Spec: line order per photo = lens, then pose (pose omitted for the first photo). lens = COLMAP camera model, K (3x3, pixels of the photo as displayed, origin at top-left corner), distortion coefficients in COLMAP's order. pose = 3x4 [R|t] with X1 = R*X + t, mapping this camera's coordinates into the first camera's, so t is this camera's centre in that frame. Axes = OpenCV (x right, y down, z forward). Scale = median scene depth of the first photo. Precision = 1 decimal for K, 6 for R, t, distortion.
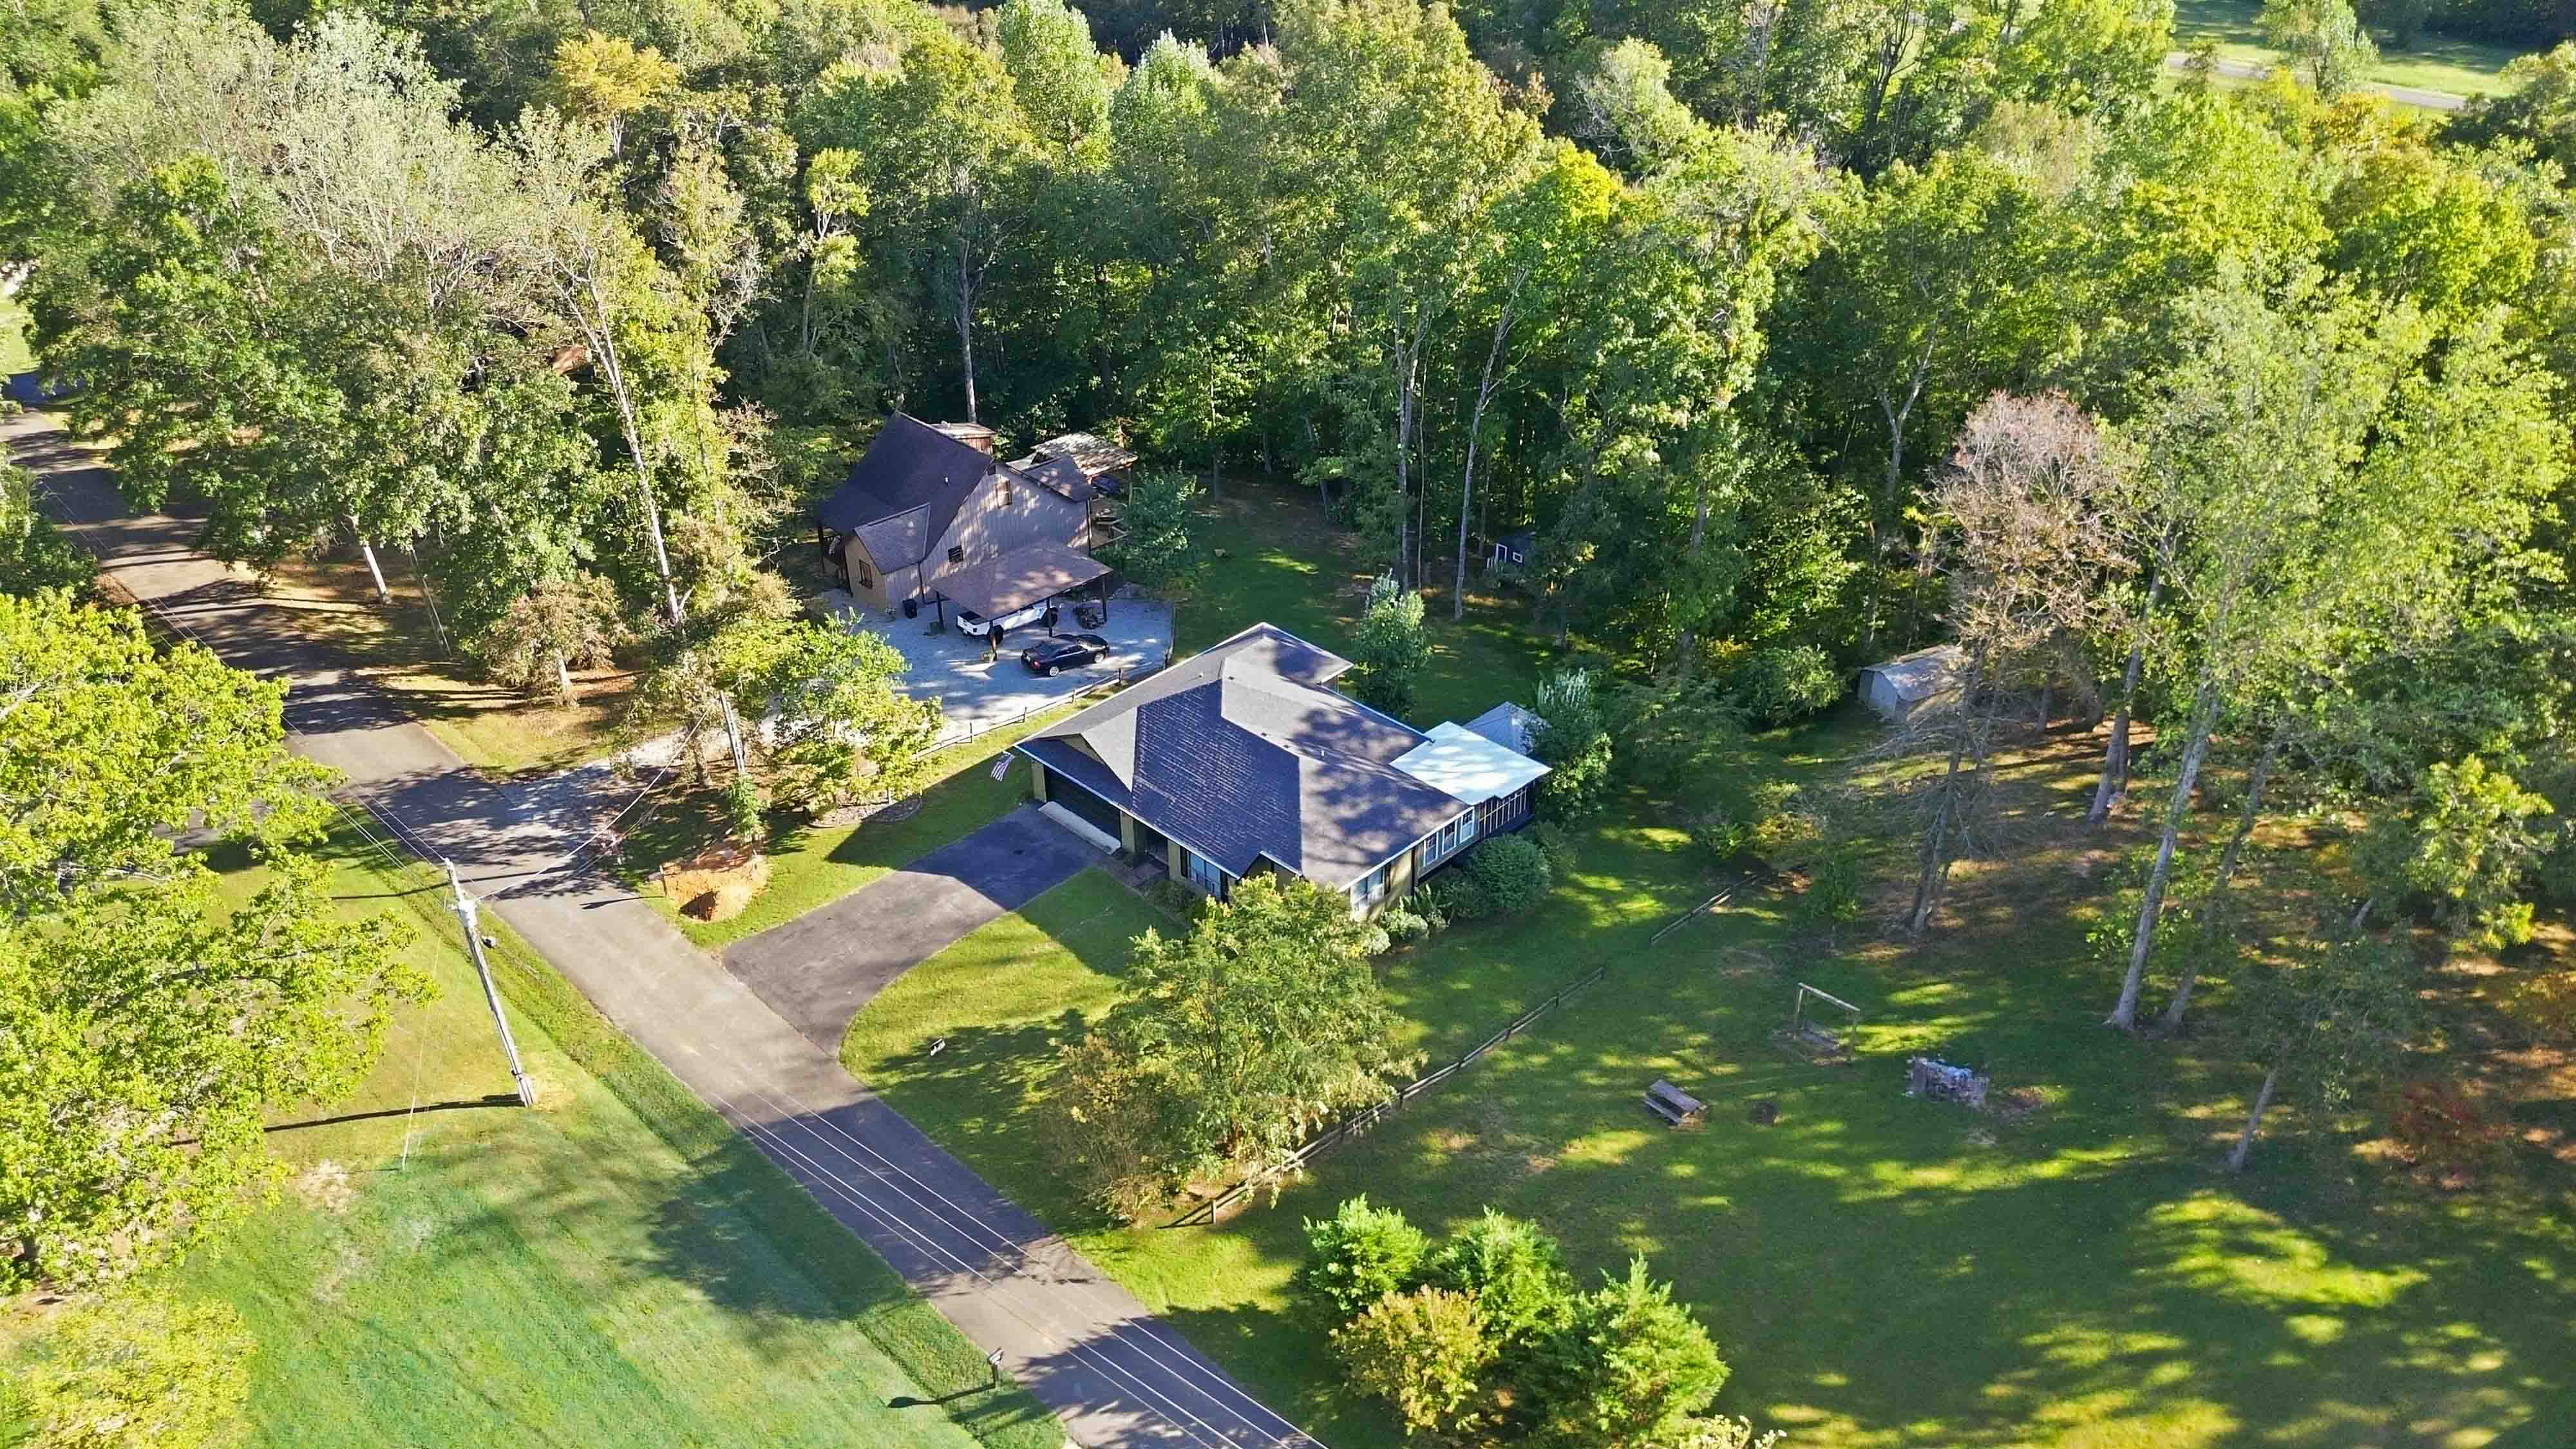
lens RADIAL K [[1898.7, 0, 1280.2], [0, 1898.7, 725.5], [0, 0, 1]] dist [0.055374, -0.004836]
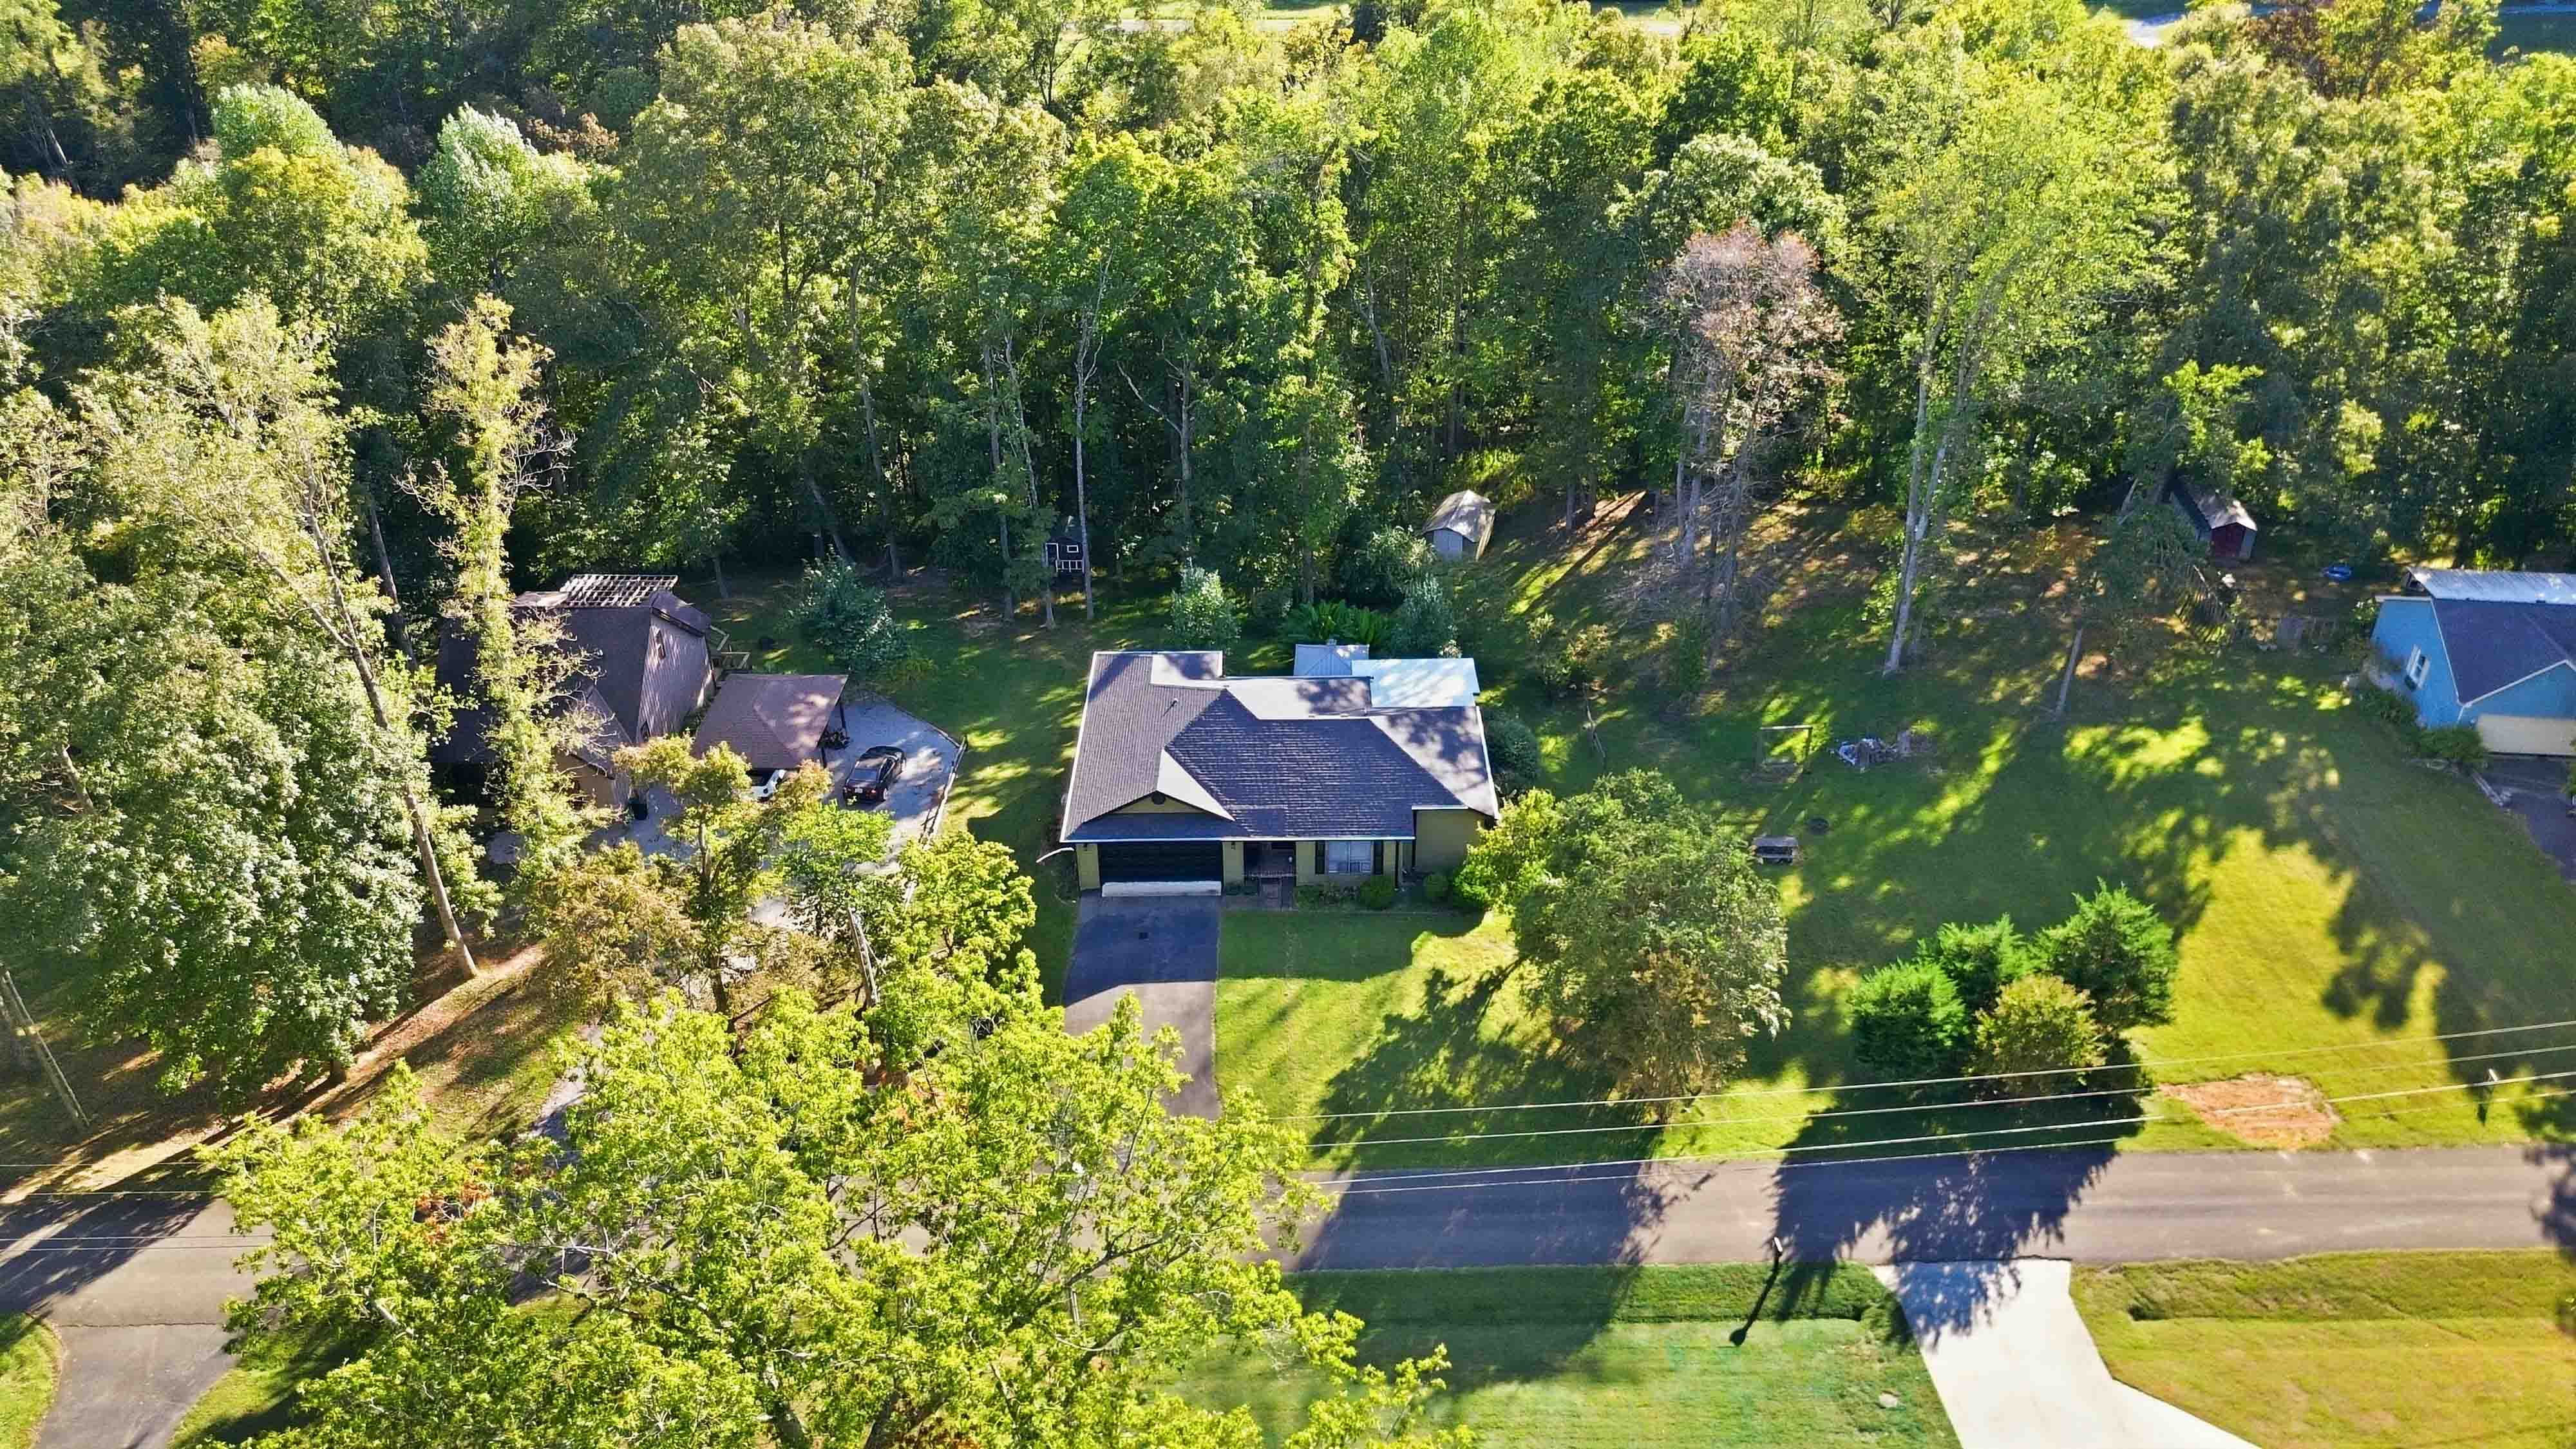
lens RADIAL K [[1898.7, 0, 1298.4], [0, 1898.7, 715.8], [0, 0, 1]] dist [0.055374, -0.004836]
pose [[0.690794, -0.359223, 0.627505, -0.823372], [0.366710, 0.922018, 0.124125, -0.157476], [-0.623160, 0.144368, 0.768655, 0.284827]]
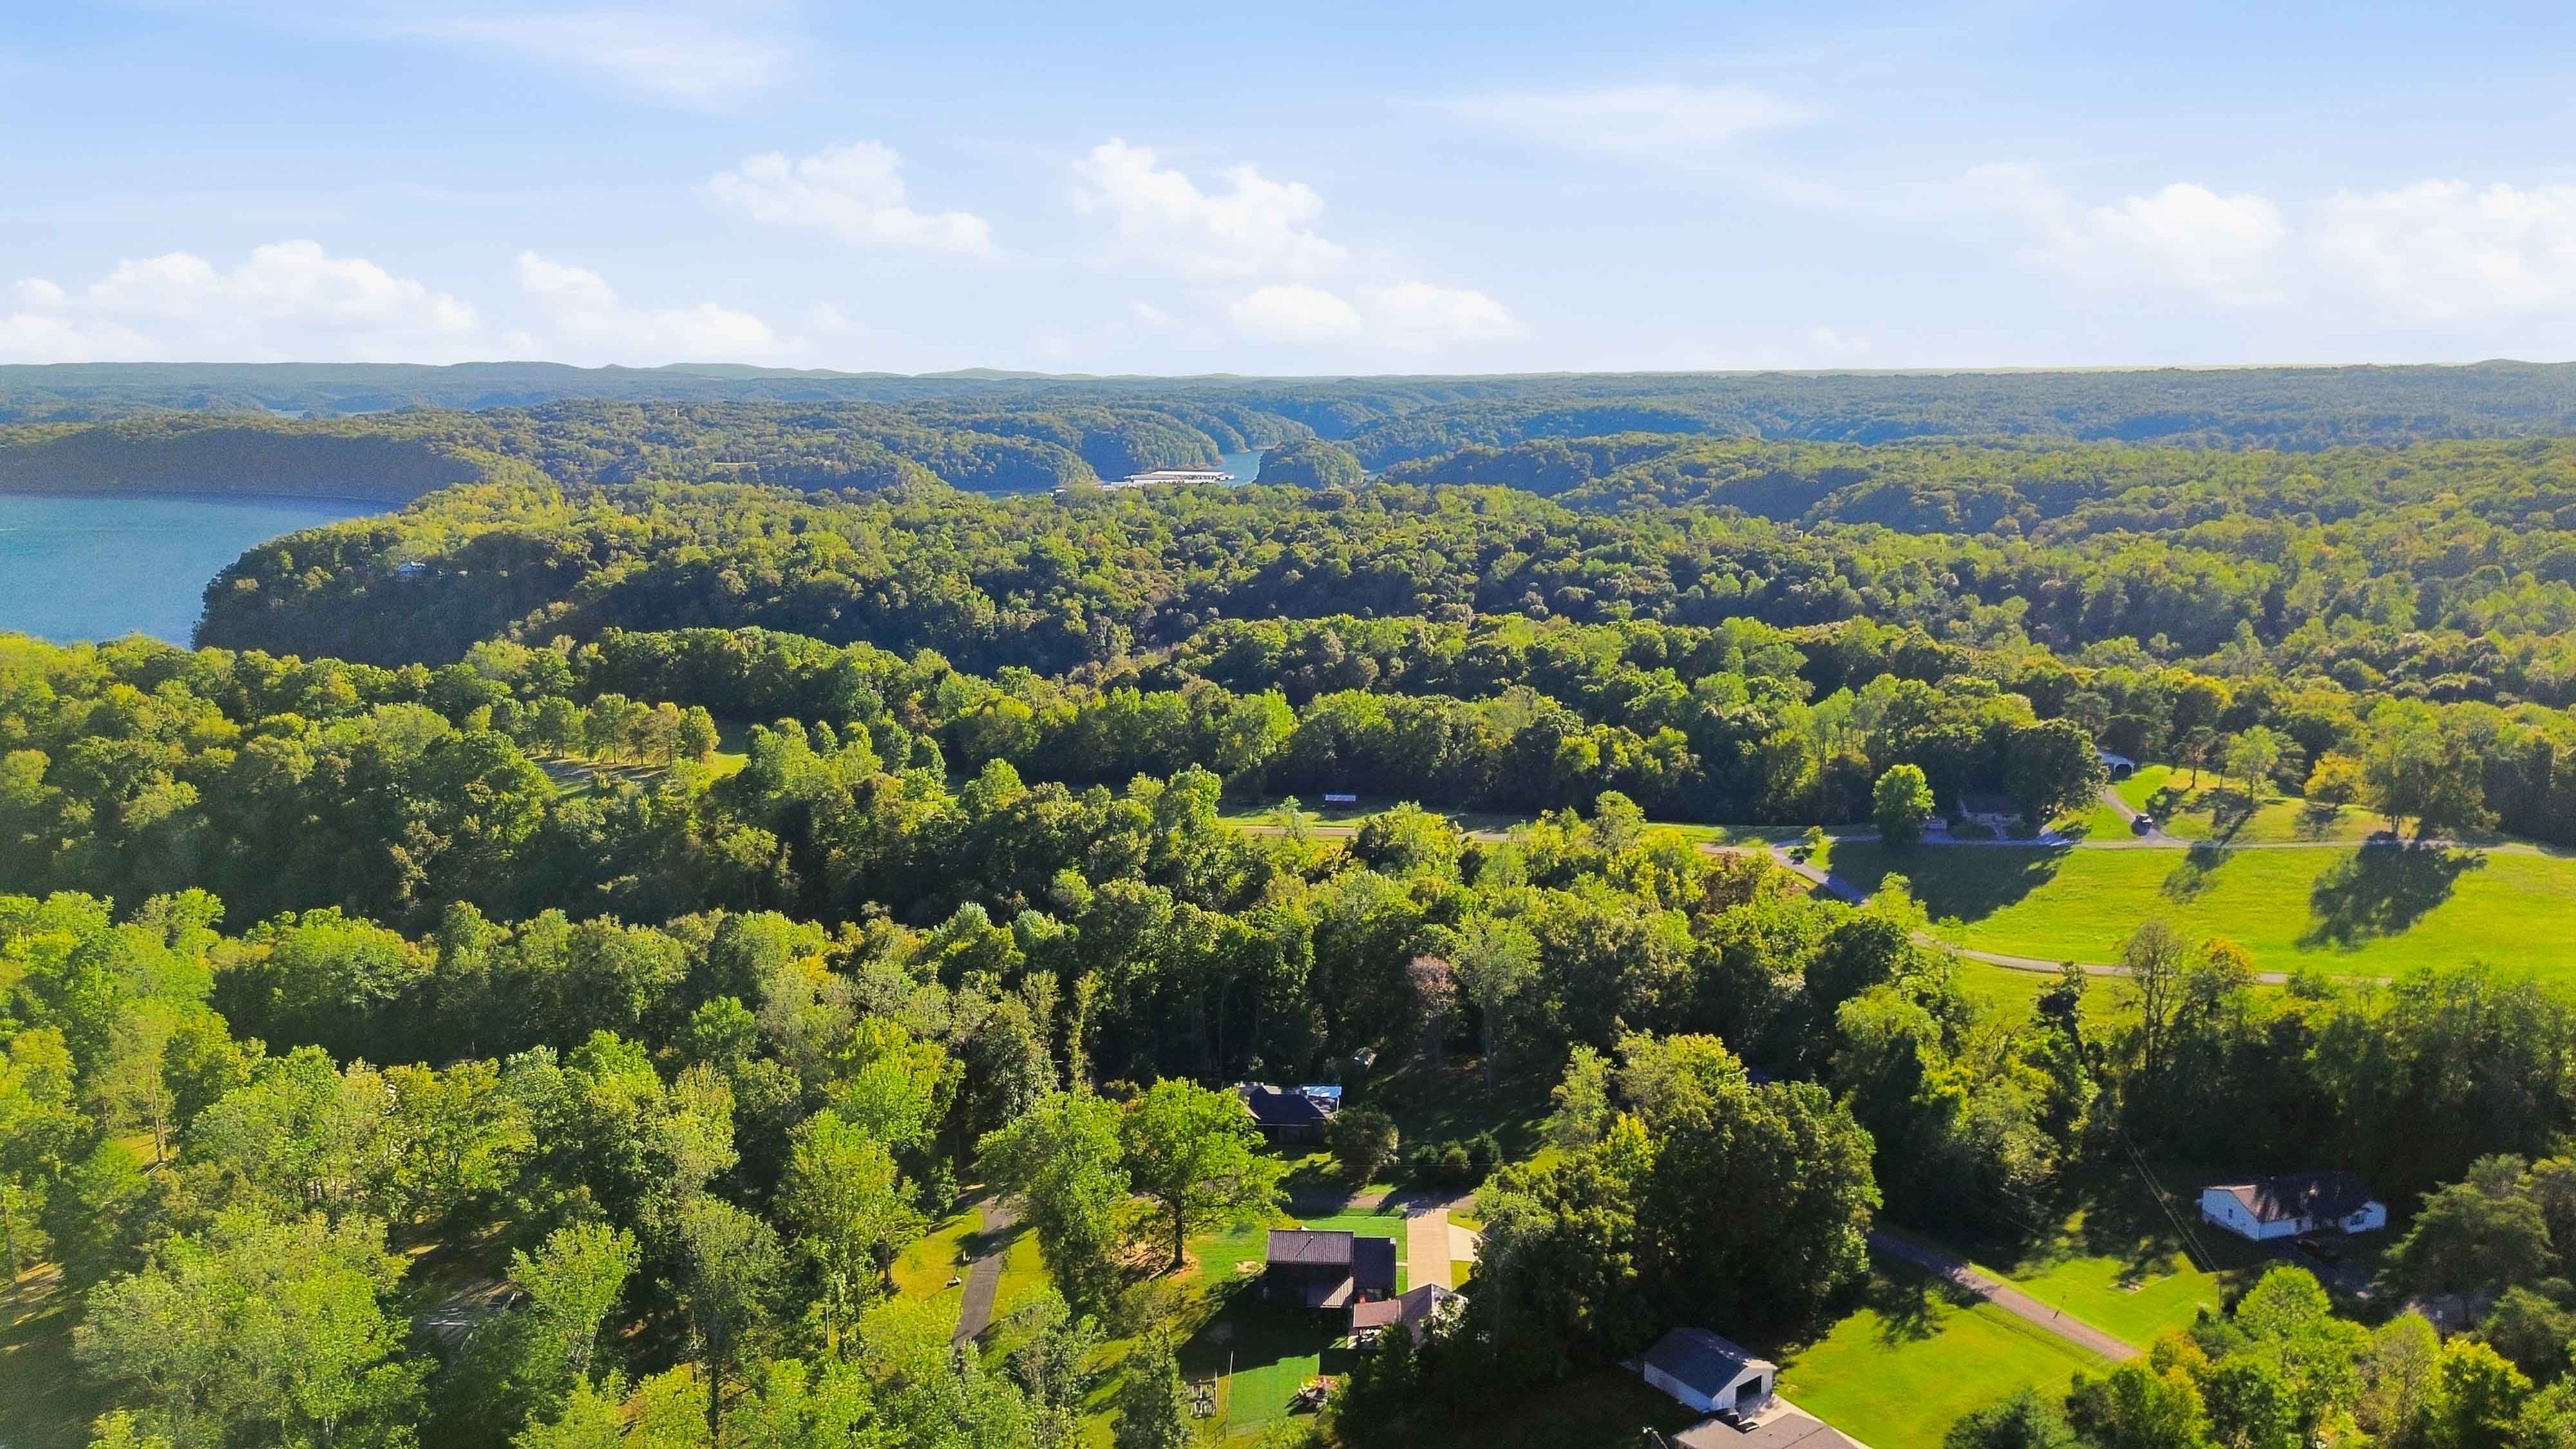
lens RADIAL K [[1898.7, 0, 1286.6], [0, 1898.7, 726.7], [0, 0, 1]] dist [0.055374, -0.004836]
pose [[0.743207, -0.122545, 0.657743, -2.862556], [0.336197, 0.918359, -0.208780, 0.150882], [-0.578459, 0.376298, 0.723730, -2.320943]]
